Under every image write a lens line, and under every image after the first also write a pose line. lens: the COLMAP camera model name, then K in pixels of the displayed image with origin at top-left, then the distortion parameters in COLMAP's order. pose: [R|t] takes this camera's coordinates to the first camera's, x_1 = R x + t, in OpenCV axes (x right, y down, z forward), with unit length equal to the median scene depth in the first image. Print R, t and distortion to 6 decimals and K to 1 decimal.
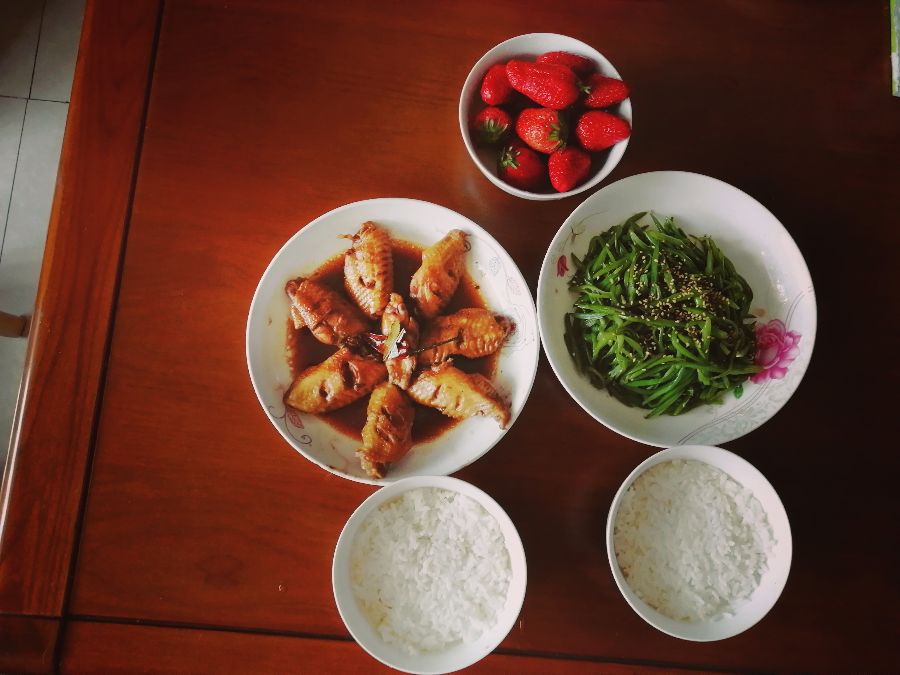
lens RADIAL K [[684.0, 0, 469.5], [0, 684.0, 337.1], [0, 0, 1]] dist [0.001610, -0.000694]
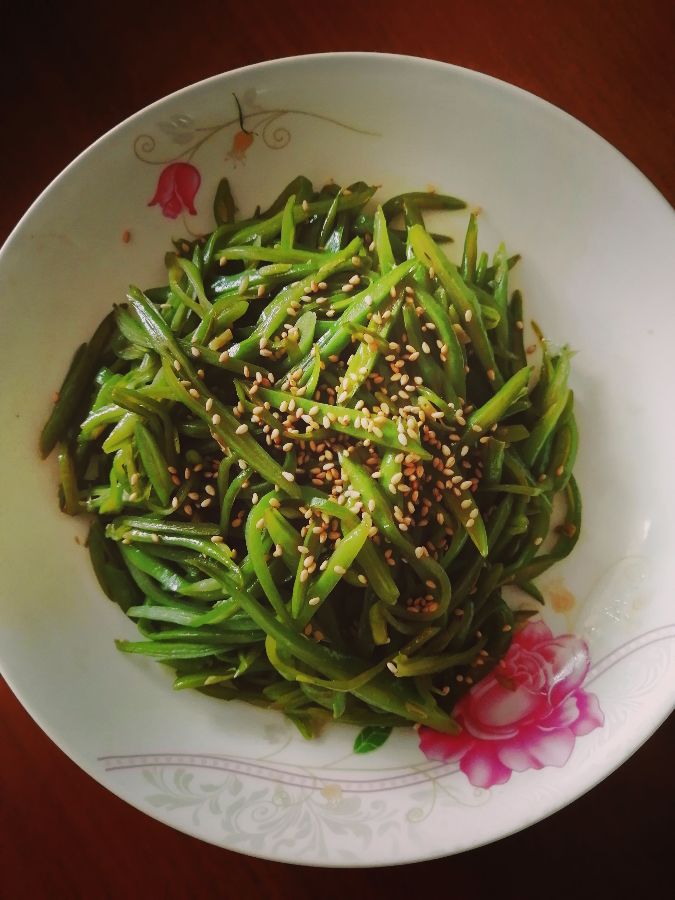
lens RADIAL K [[688.6, 0, 373.5], [0, 688.6, 450.9], [0, 0, 1]] dist [-0.048159, -0.001705]
pose [[0.818814, 0.568095, -0.082534, 0.221814], [-0.562628, 0.822720, 0.081131, -0.050796], [0.113992, -0.019995, 0.993280, 0.423036]]
